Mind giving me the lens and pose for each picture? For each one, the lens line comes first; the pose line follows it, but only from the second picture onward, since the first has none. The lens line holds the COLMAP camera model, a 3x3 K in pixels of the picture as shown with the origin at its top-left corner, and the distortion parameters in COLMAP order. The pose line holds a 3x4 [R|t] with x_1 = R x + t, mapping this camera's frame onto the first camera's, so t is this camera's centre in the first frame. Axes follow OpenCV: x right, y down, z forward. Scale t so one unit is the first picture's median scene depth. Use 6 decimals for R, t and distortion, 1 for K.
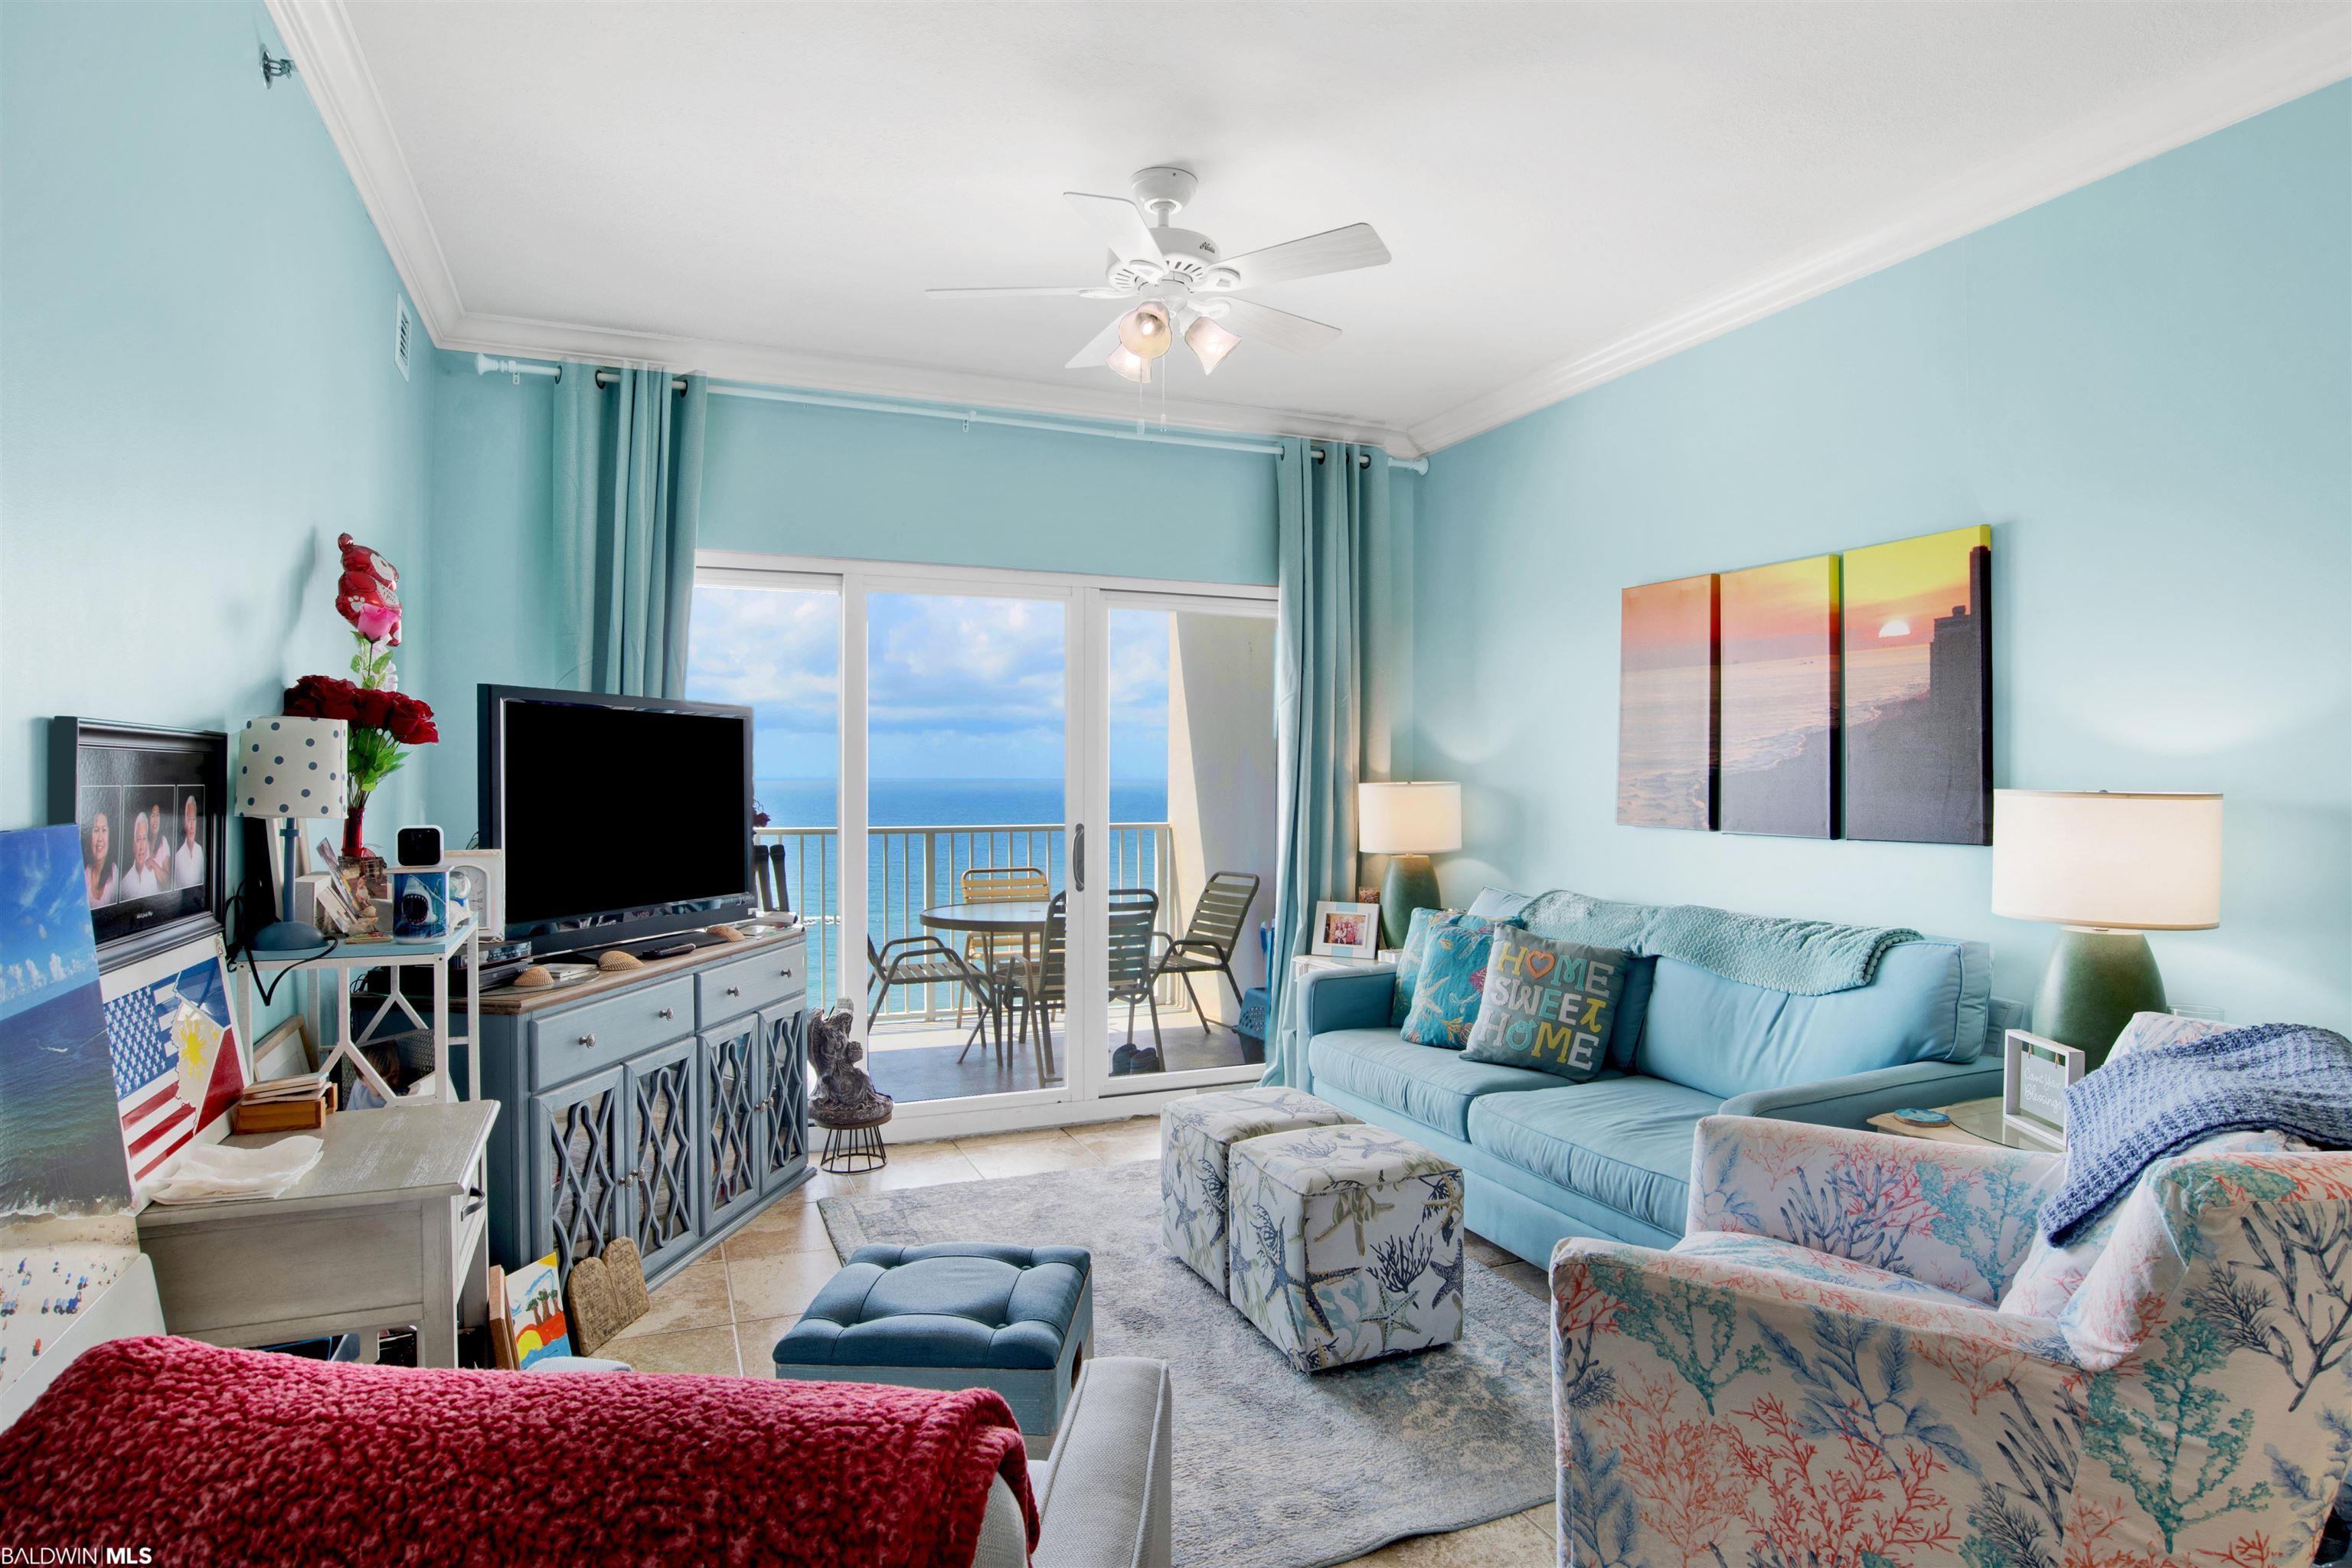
lens RADIAL K [[1212.3, 0, 1194.0], [0, 1212.3, 776.6], [0, 0, 1]] dist [-0.065470, 0.017651]
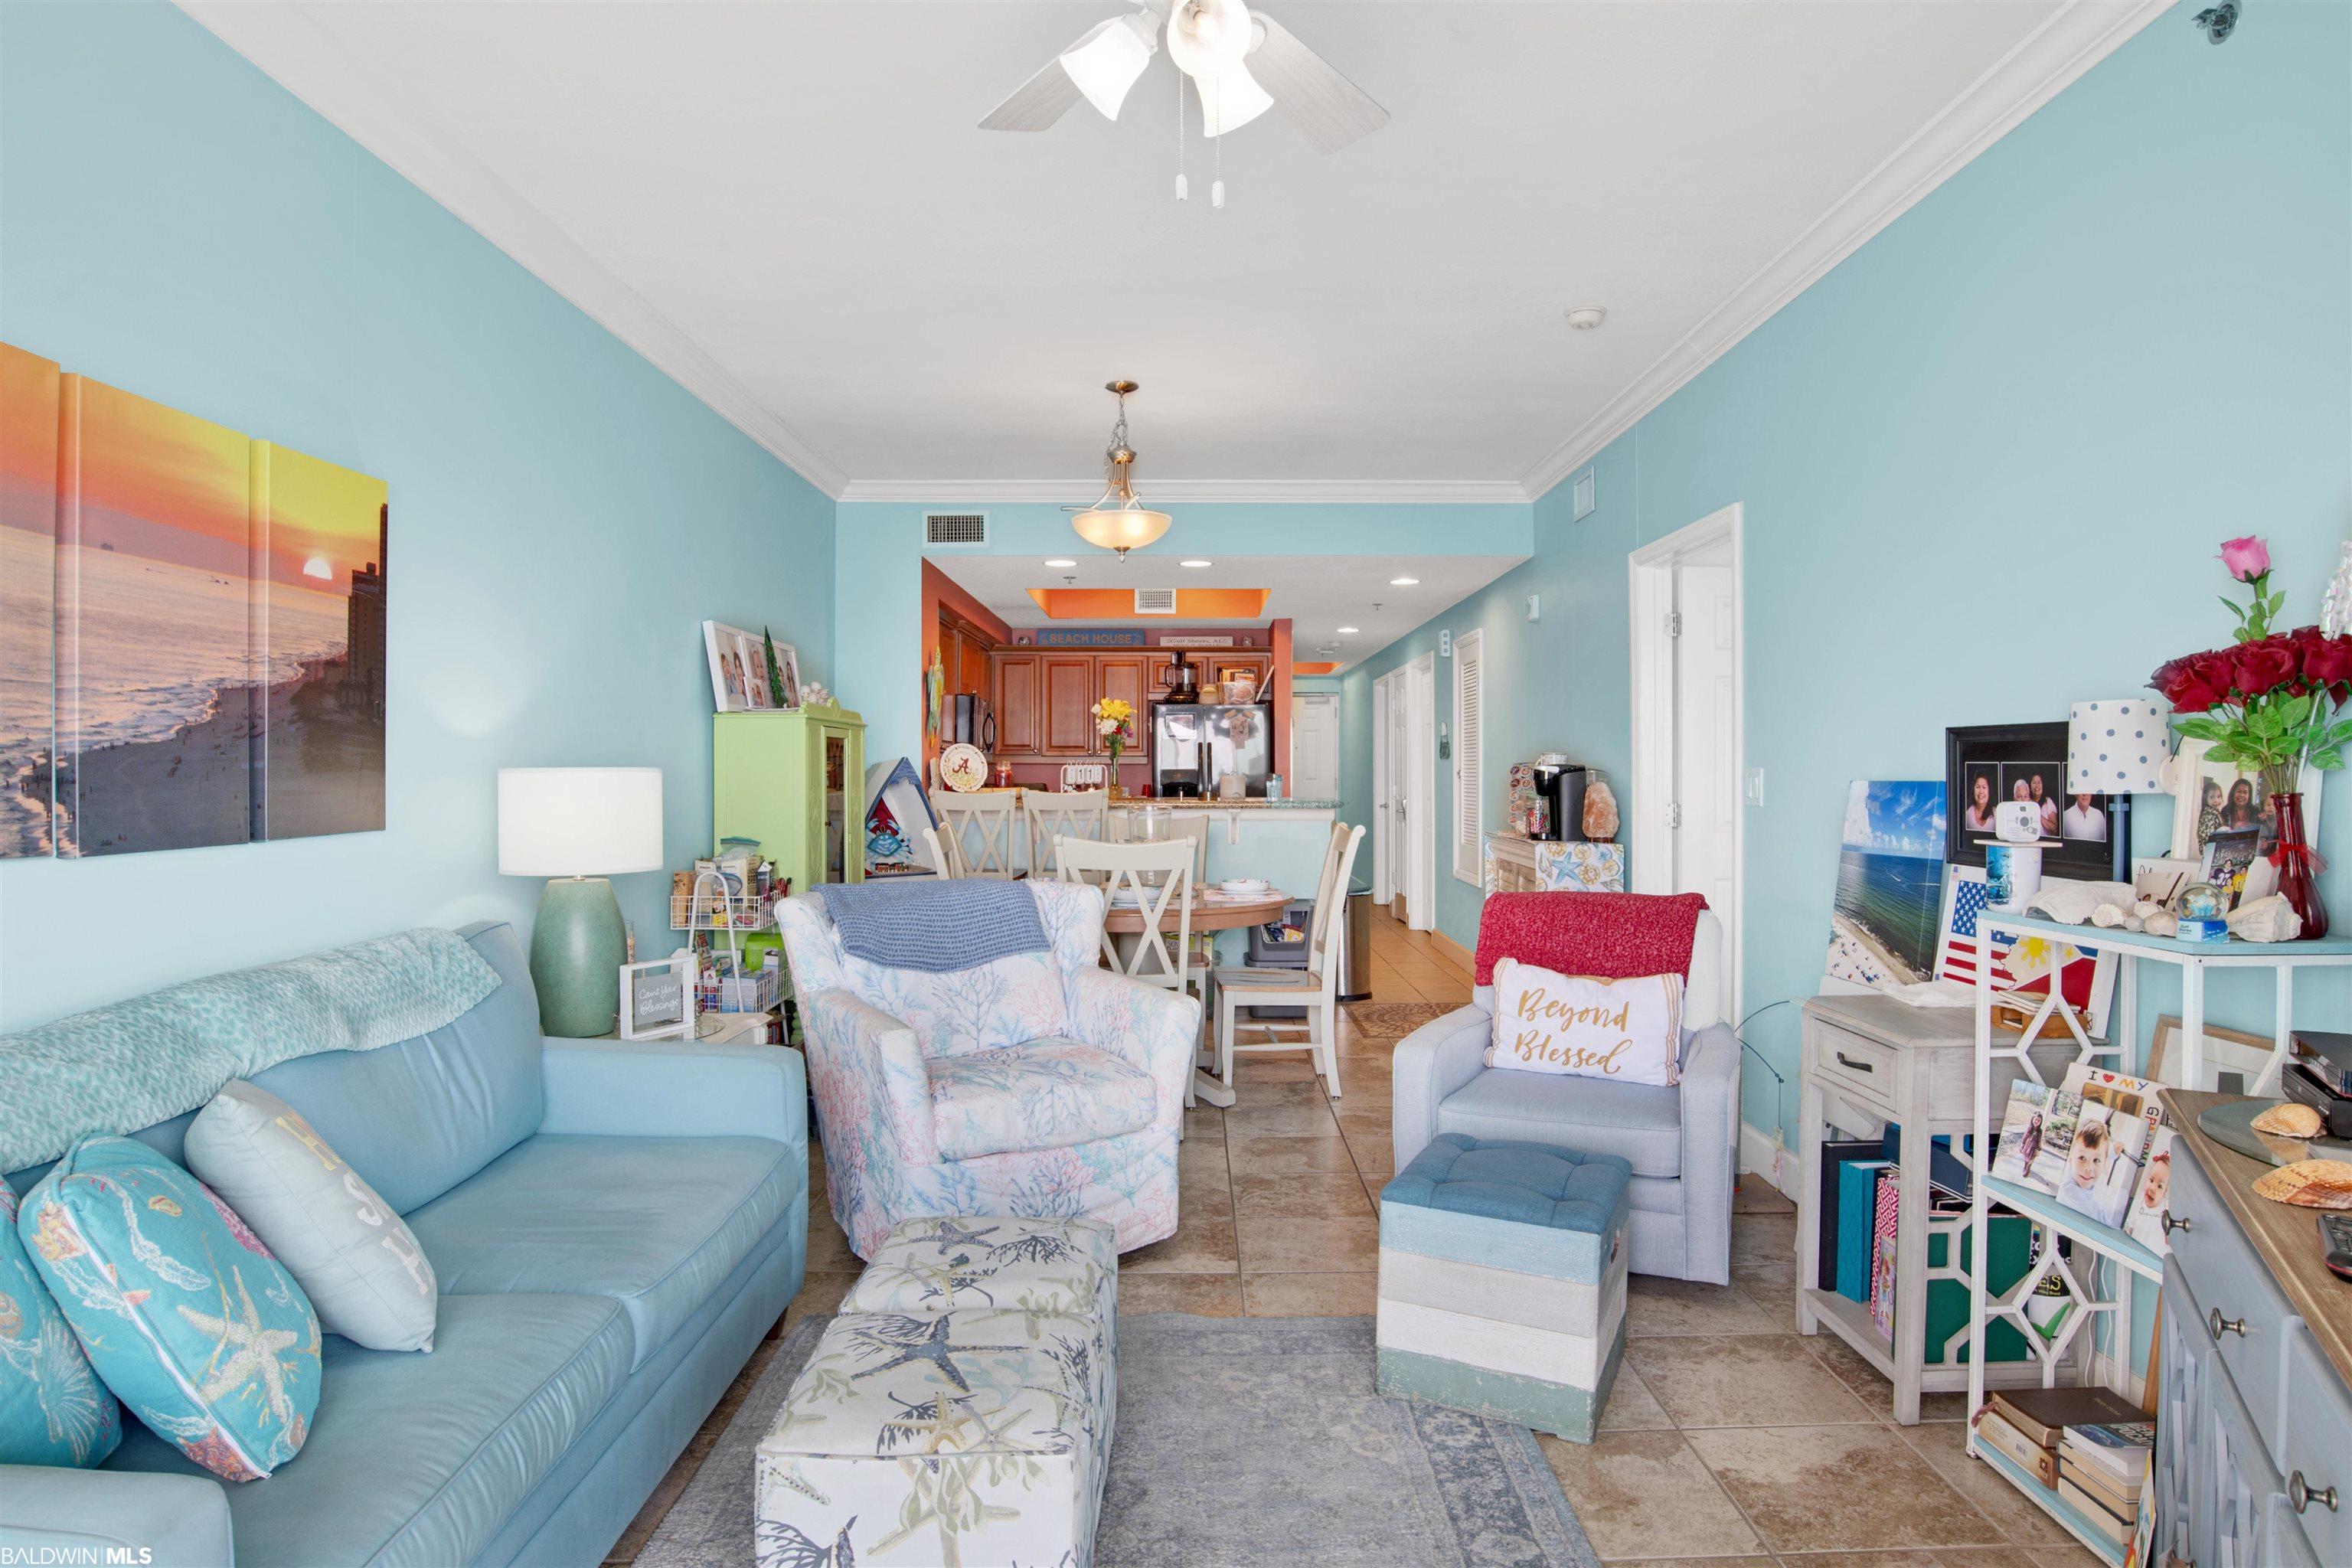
lens RADIAL K [[1254.2, 0, 1176.0], [0, 1254.2, 784.0], [0, 0, 1]] dist [-0.039139, -0.000055]
pose [[-0.903723, -0.008765, 0.428028, -0.260044], [-0.002588, 0.999884, 0.015011, 0.005626], [-0.428110, 0.012457, -0.903641, 1.379162]]
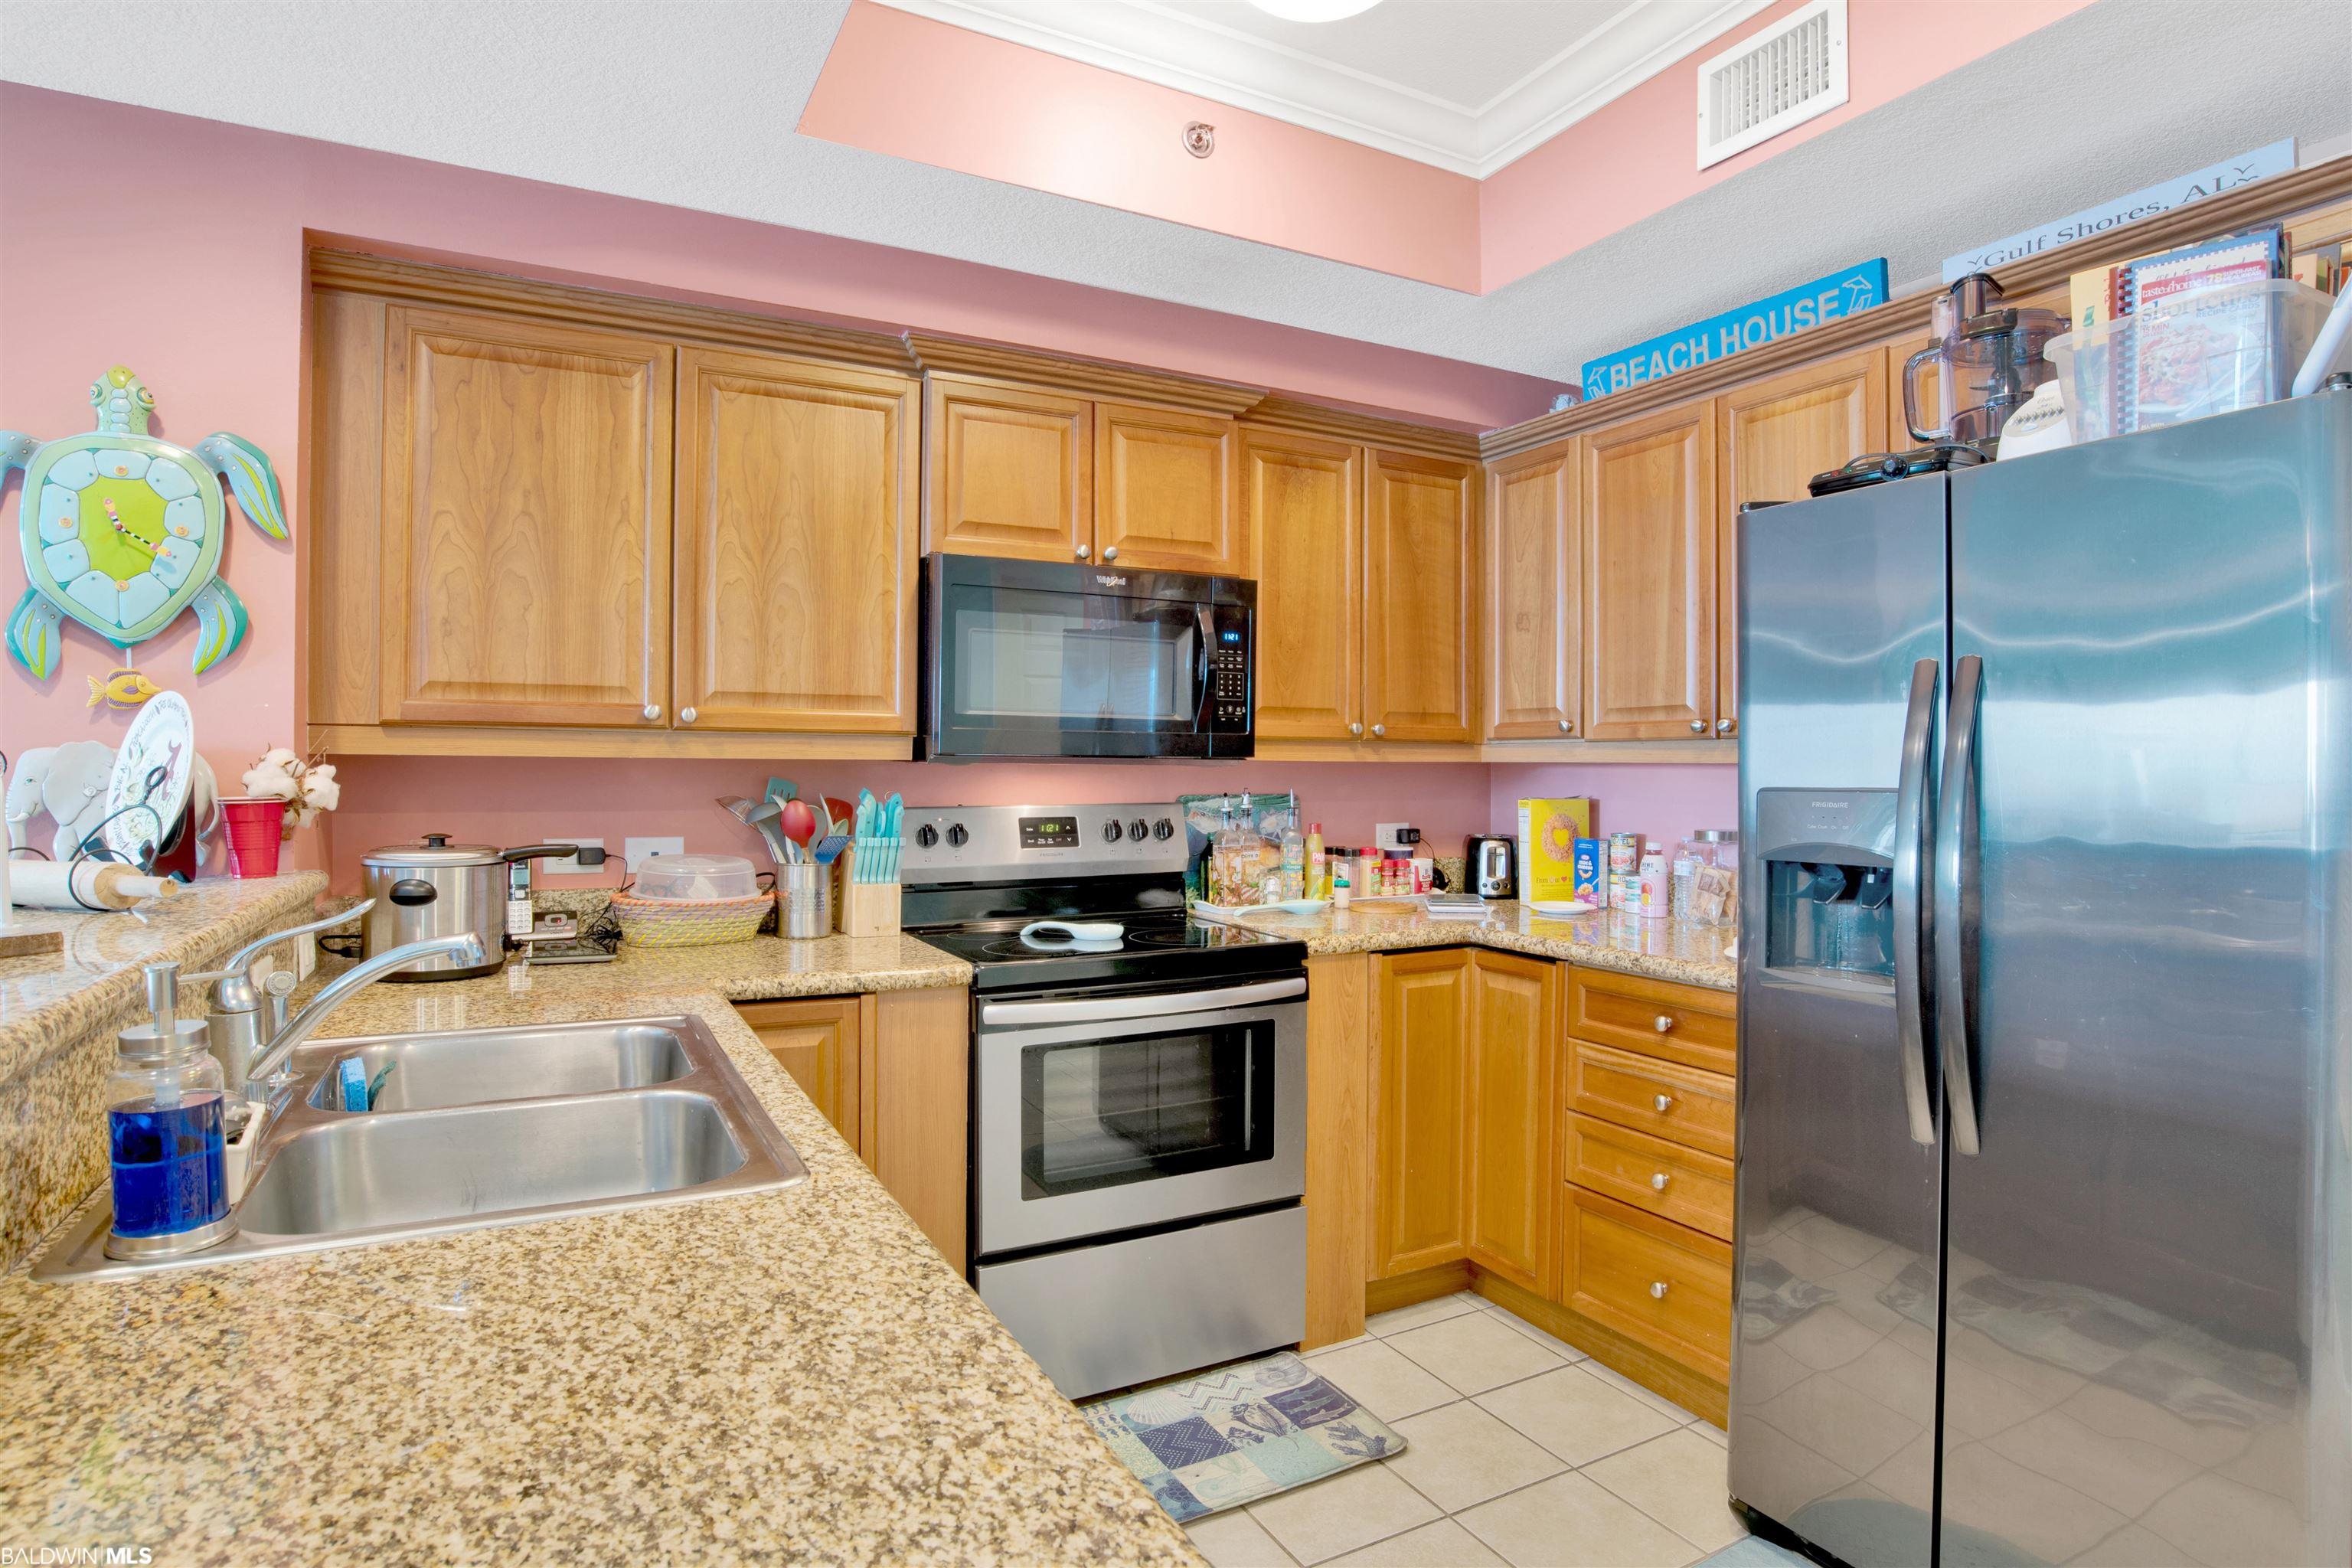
lens RADIAL K [[1258.3, 0, 1178.2], [0, 1258.3, 770.6], [0, 0, 1]] dist [-0.079798, 0.036869]
pose [[-0.068522, -0.004185, 0.997641, 0.356178], [-0.002534, 0.999989, 0.004021, 0.004259], [-0.997646, -0.002252, -0.068532, -0.796170]]
